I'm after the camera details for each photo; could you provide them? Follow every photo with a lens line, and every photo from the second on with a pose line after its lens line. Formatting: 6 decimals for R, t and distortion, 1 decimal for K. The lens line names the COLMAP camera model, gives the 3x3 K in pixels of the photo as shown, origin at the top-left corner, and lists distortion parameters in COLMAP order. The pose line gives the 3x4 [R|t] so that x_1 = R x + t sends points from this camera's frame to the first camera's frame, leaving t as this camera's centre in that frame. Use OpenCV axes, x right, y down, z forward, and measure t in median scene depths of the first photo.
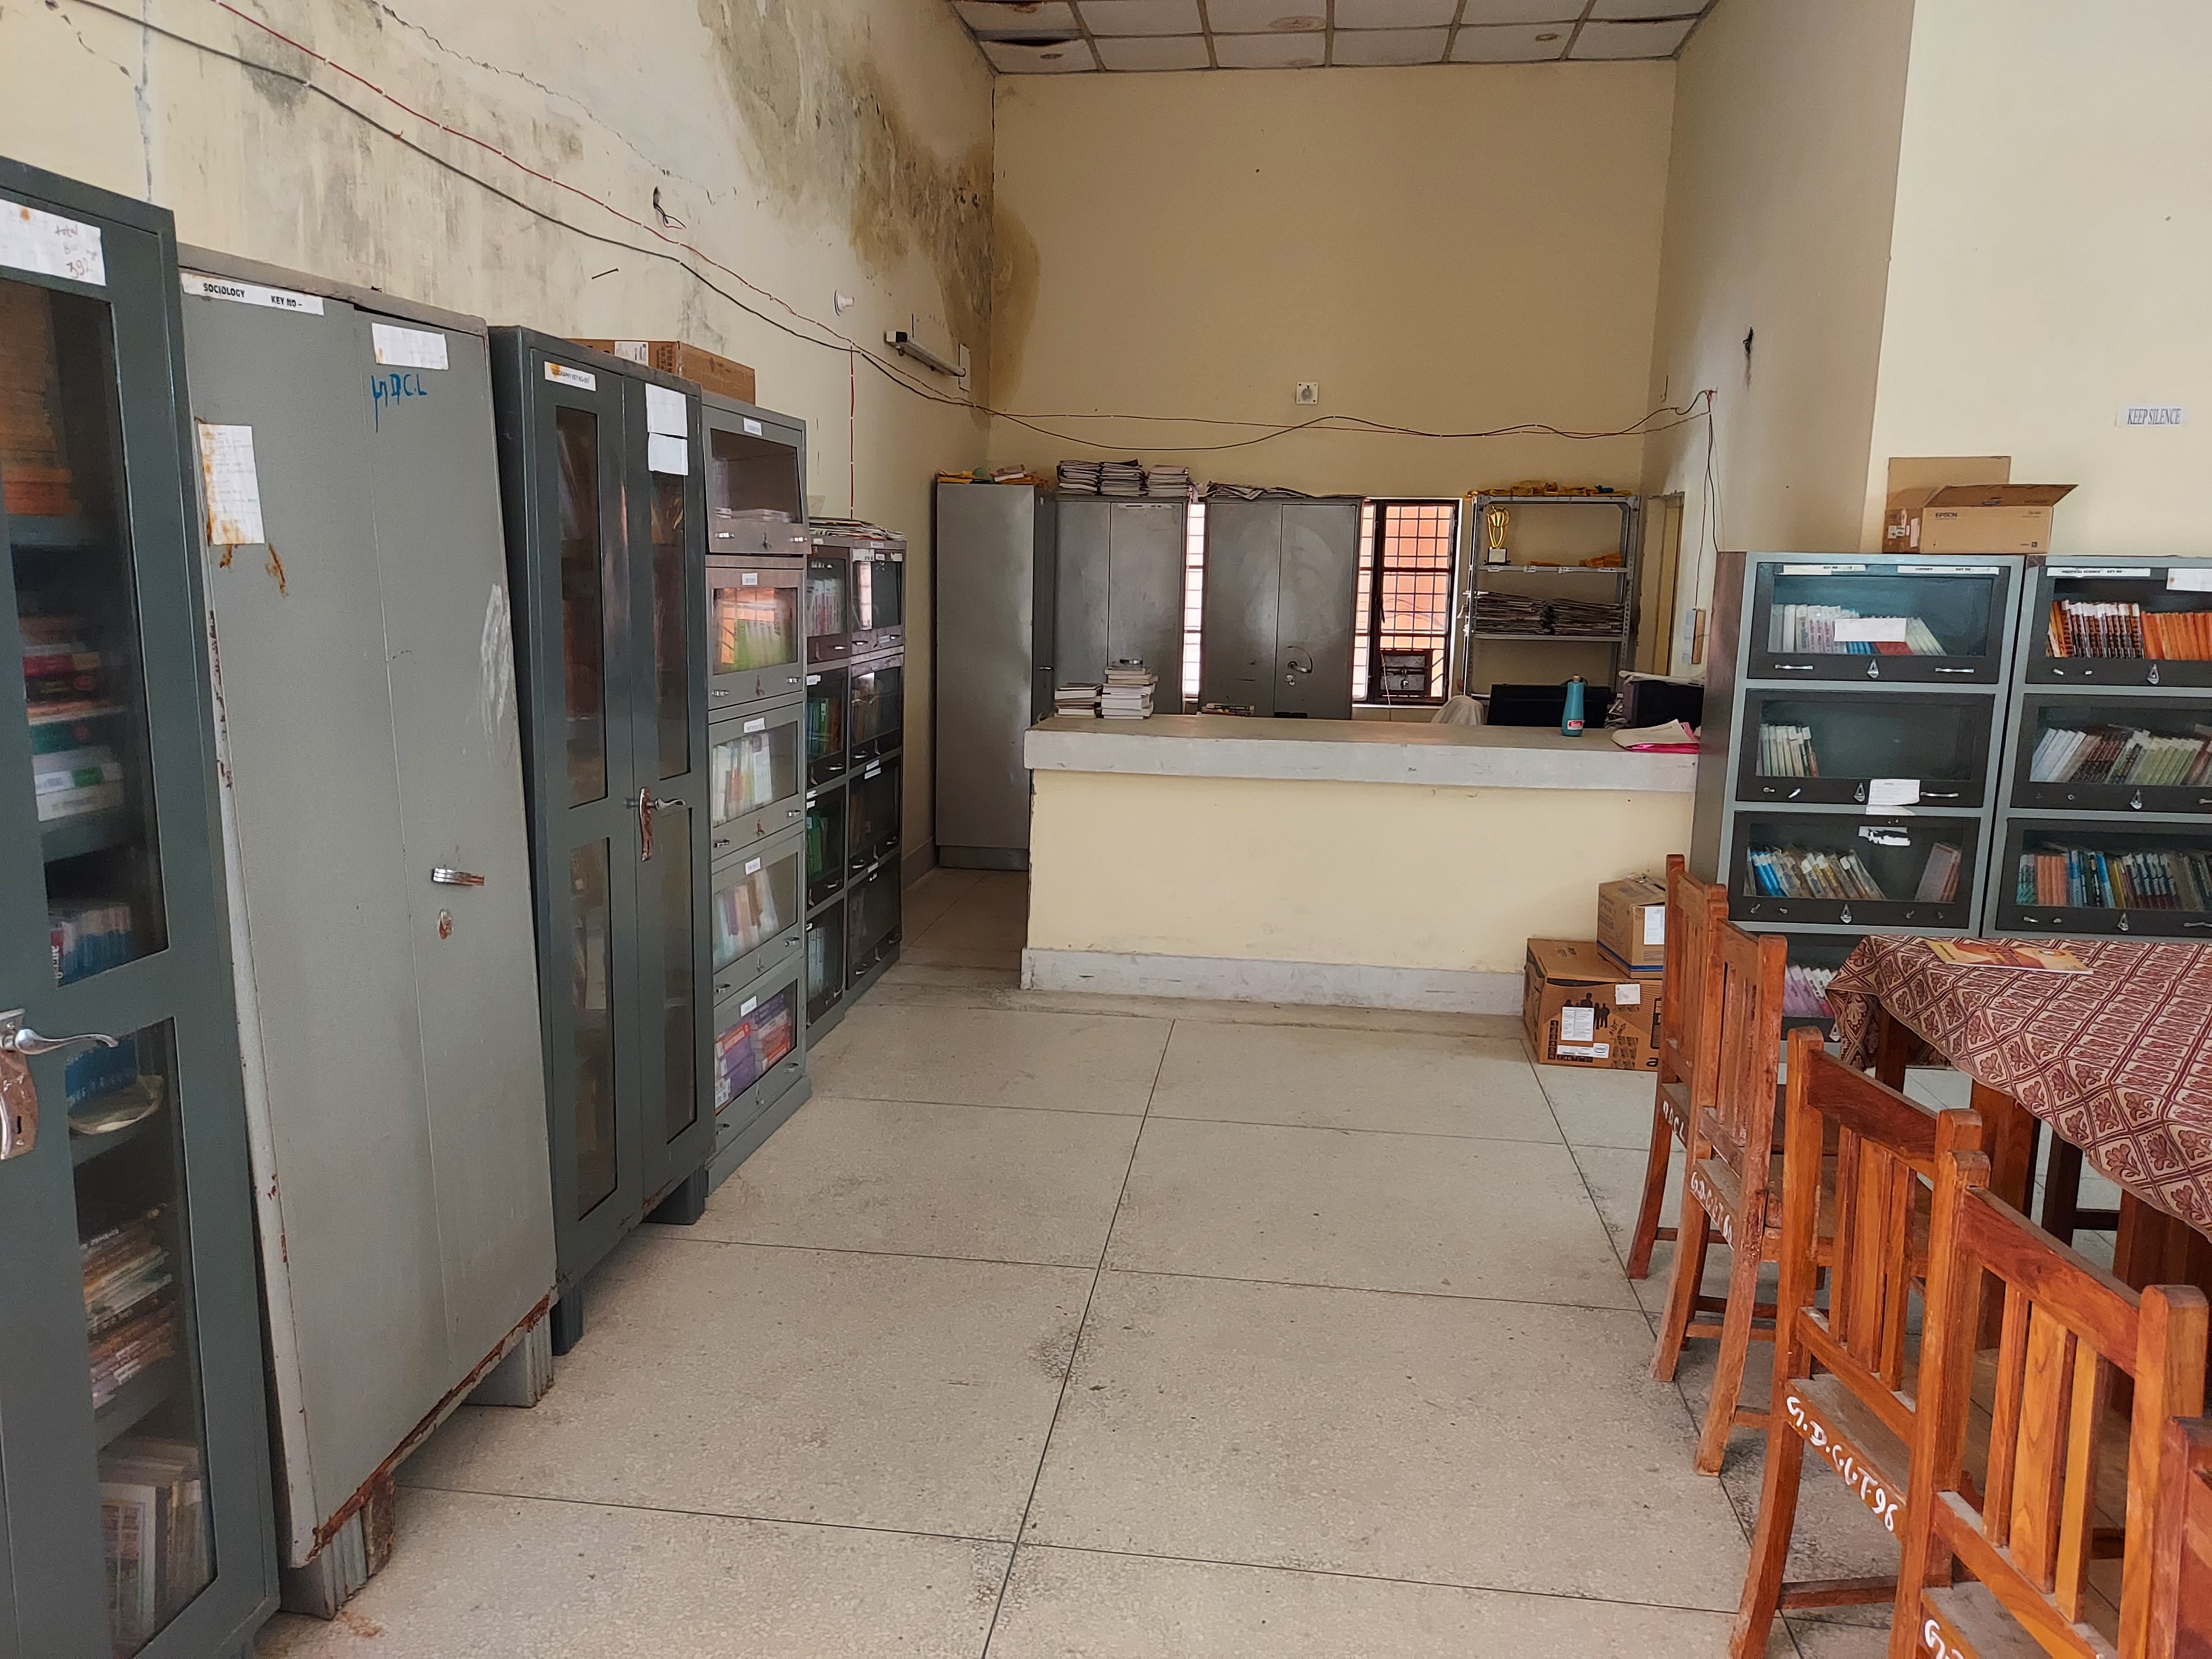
lens RADIAL K [[1611.7, 0, 1100.5], [0, 1611.7, 843.3], [0, 0, 1]] dist [0.064332, -0.076832]
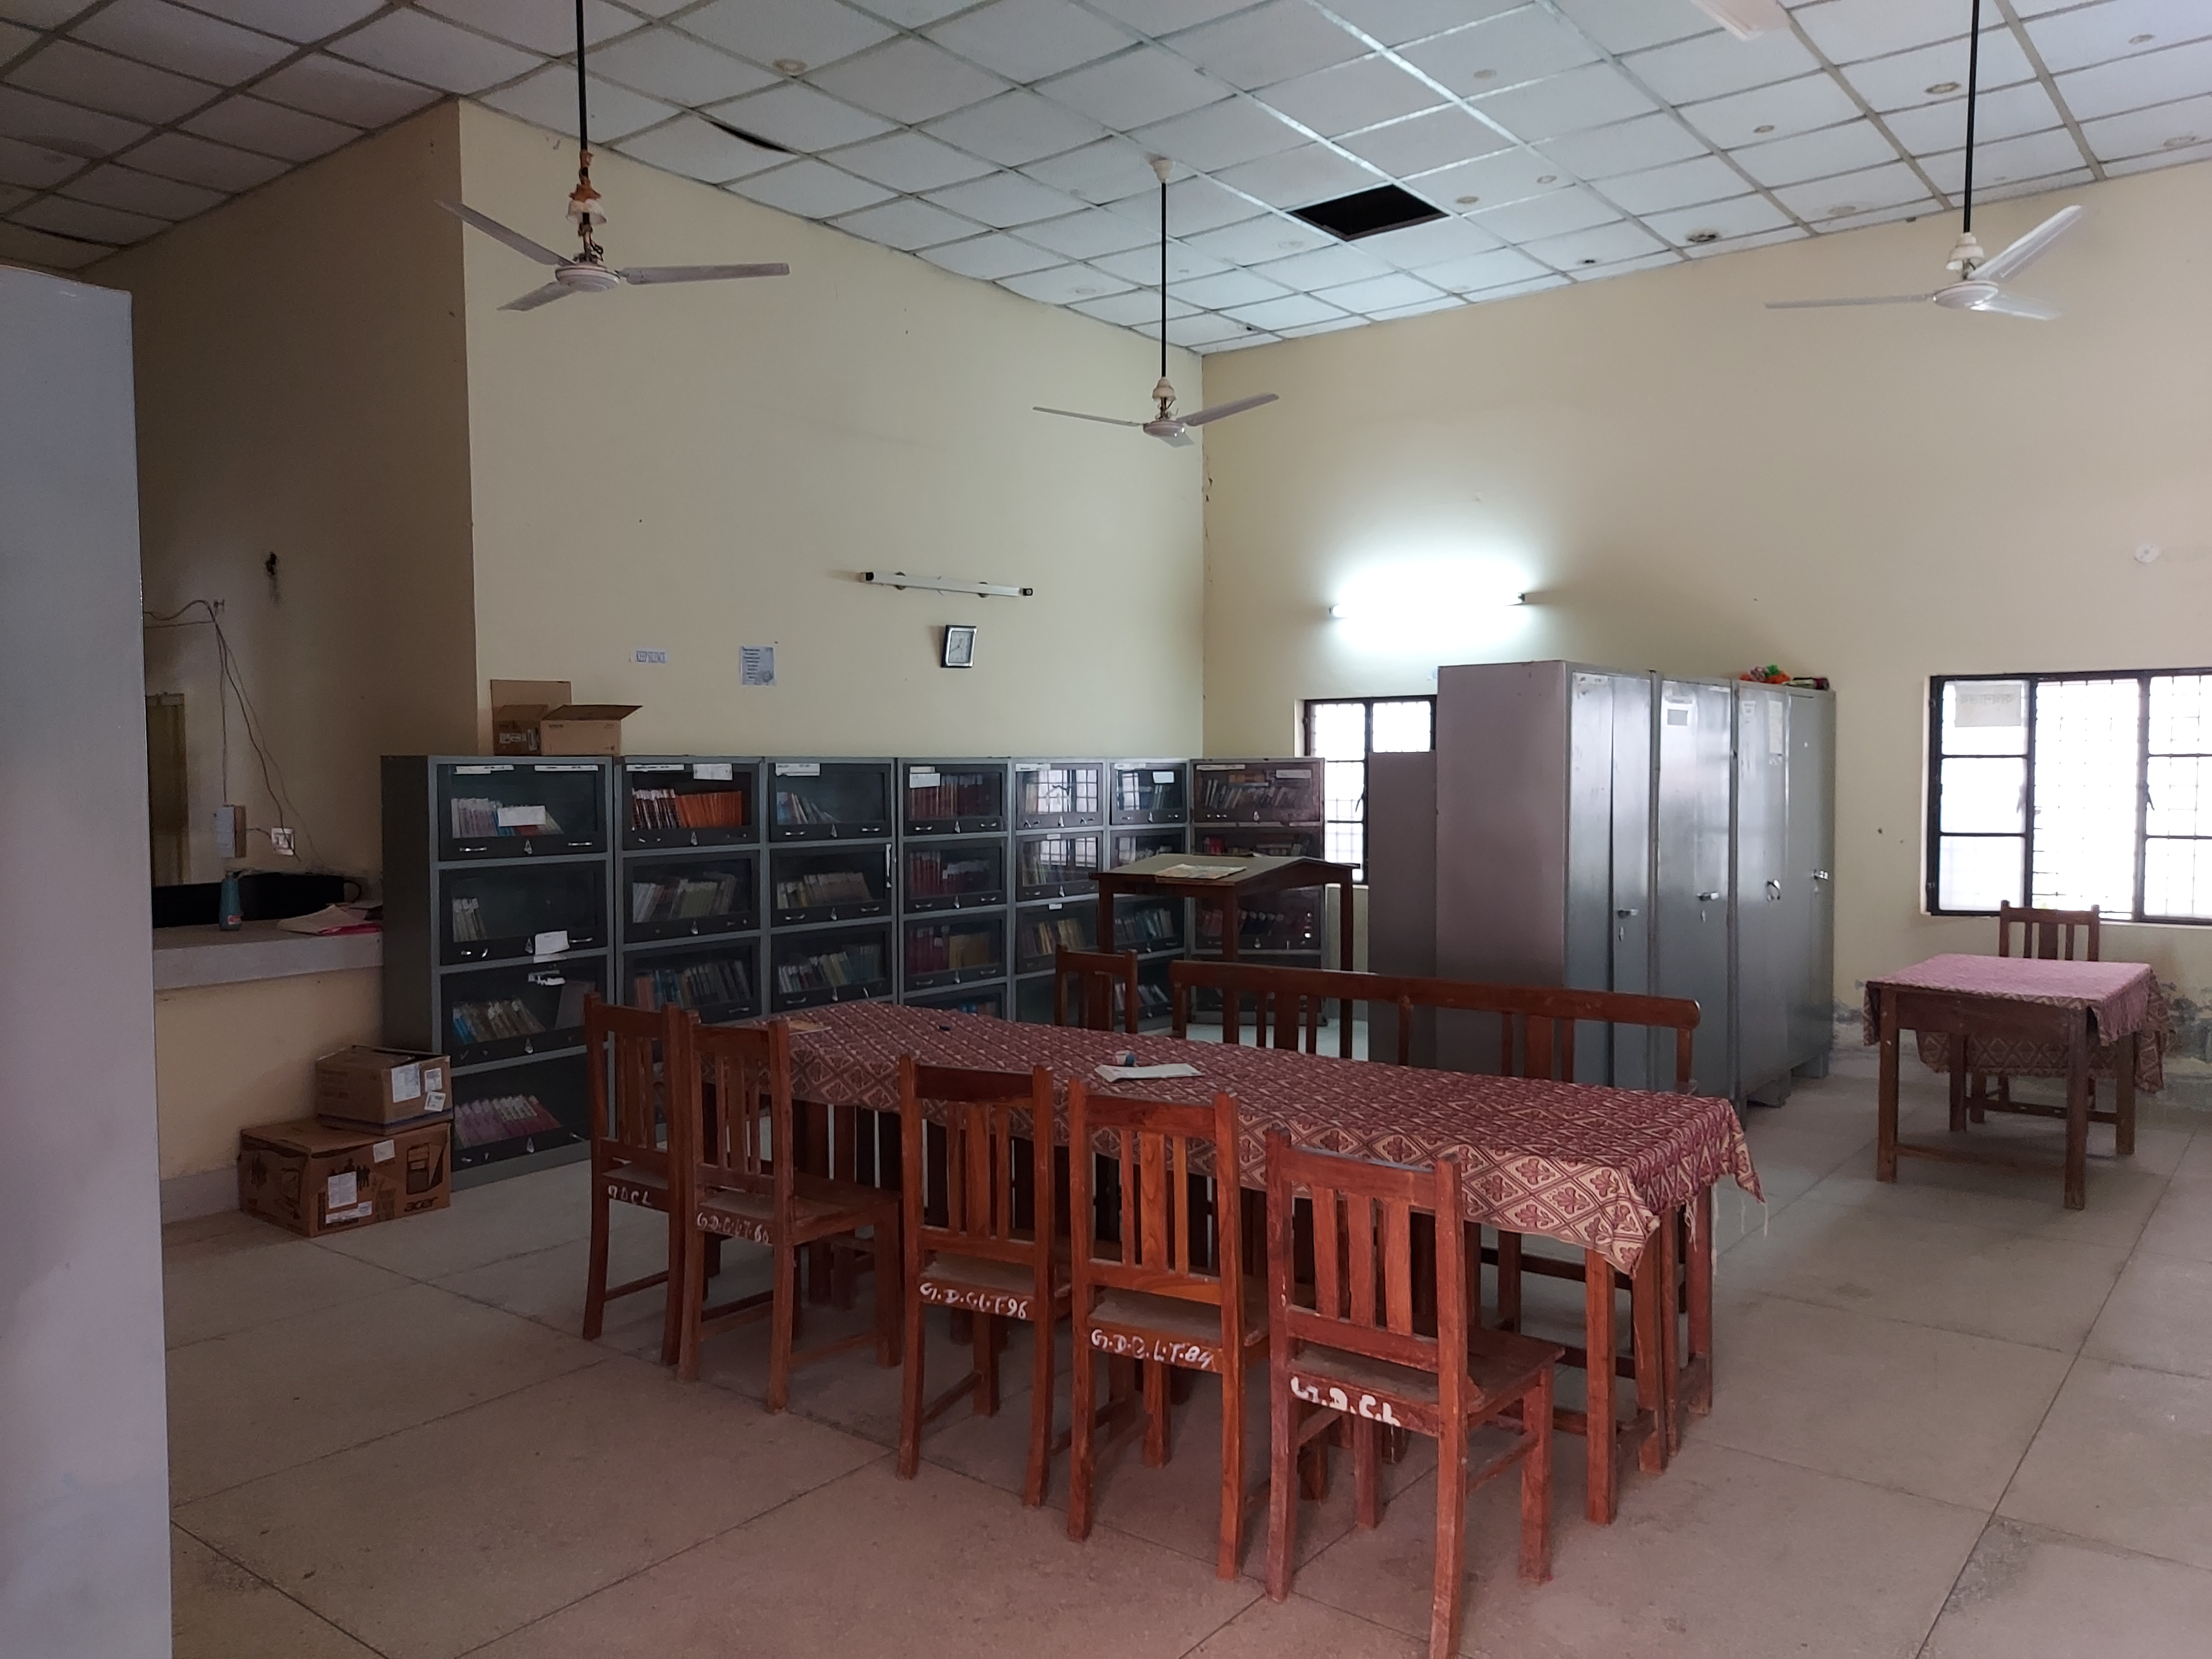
lens RADIAL K [[1611.7, 0, 1100.5], [0, 1611.7, 843.3], [0, 0, 1]] dist [0.064332, -0.076832]
pose [[0.514784, -0.062533, 0.855036, -0.359230], [0.158150, 0.987147, -0.023021, -0.011183], [-0.842607, 0.147074, 0.518057, -0.017155]]
